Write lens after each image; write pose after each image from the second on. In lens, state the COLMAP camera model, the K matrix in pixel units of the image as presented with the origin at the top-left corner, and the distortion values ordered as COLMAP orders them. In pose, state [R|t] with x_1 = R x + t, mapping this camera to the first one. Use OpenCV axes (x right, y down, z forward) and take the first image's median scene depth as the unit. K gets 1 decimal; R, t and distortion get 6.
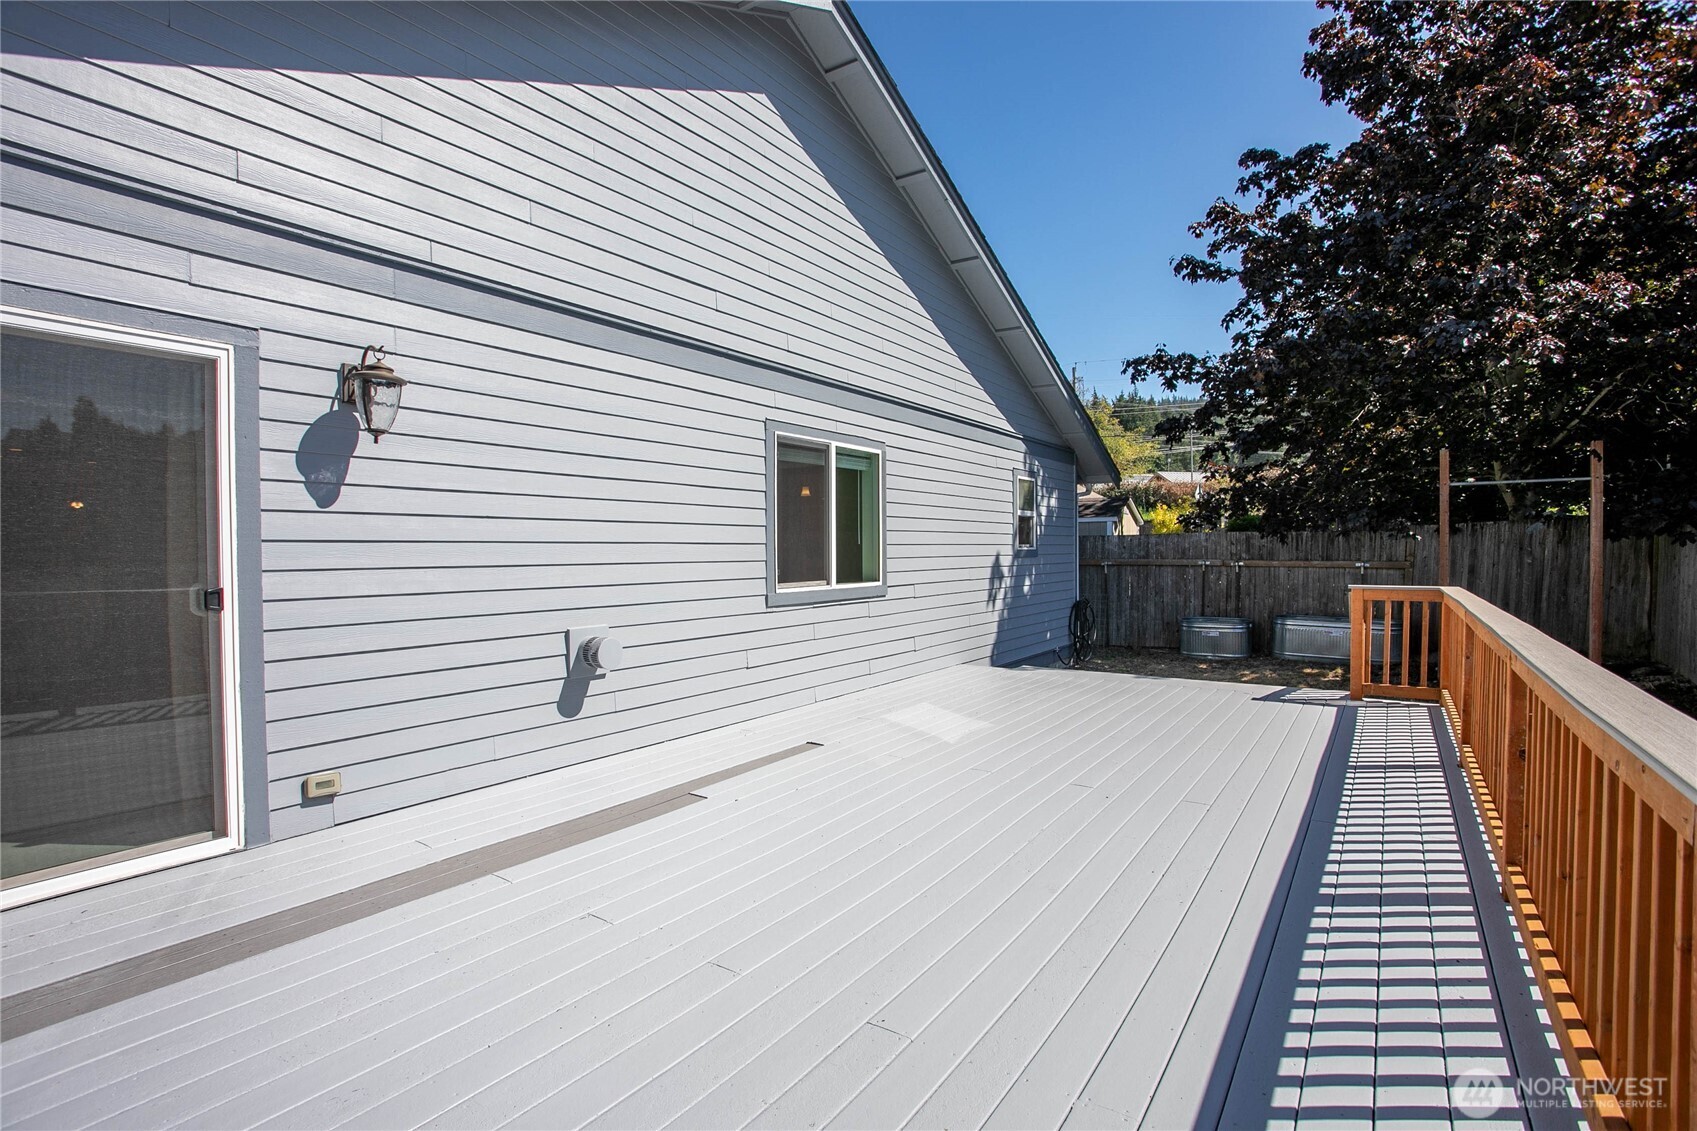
lens RADIAL K [[801.5, 0, 843.5], [0, 801.5, 555.2], [0, 0, 1]] dist [0.001538, 0.000601]
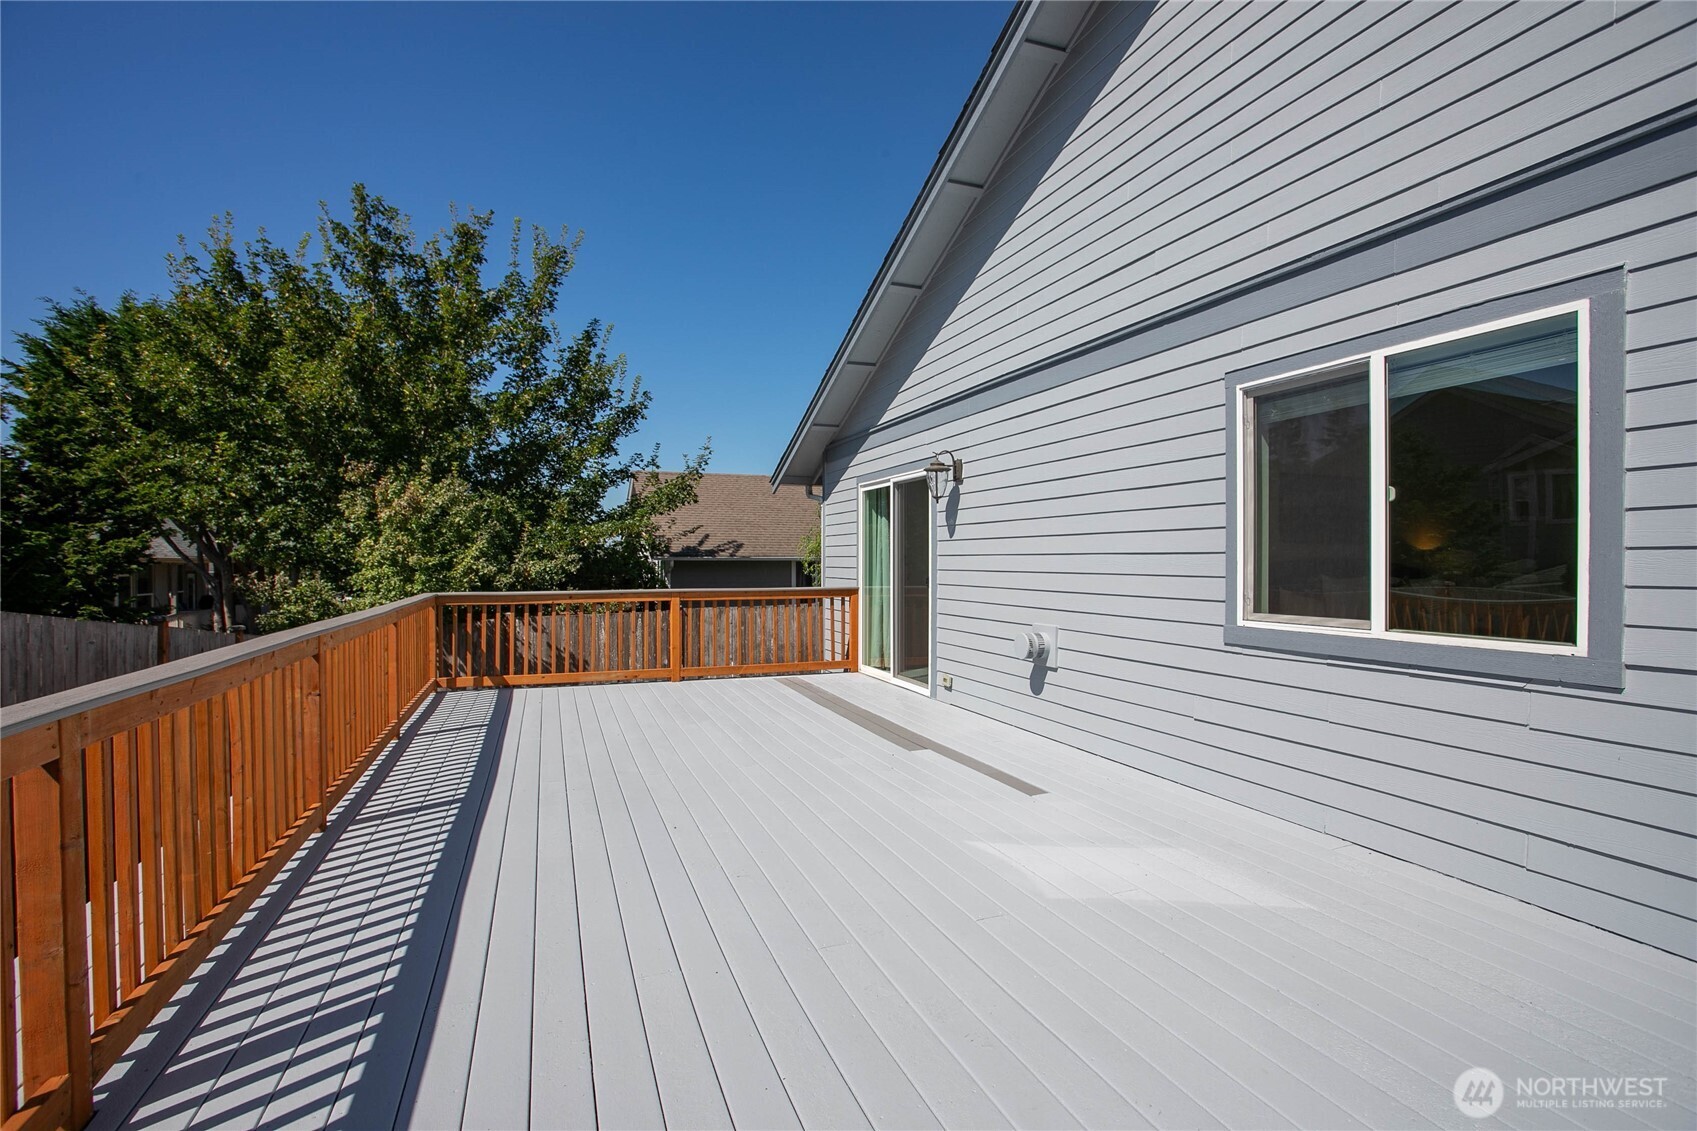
lens RADIAL K [[801.5, 0, 843.5], [0, 801.5, 555.2], [0, 0, 1]] dist [0.001538, 0.000601]
pose [[-0.547763, -0.009863, -0.836575, 0.671926], [-0.014017, 0.999898, -0.002611, -0.005397], [0.836516, 0.010297, -0.547846, 1.110309]]
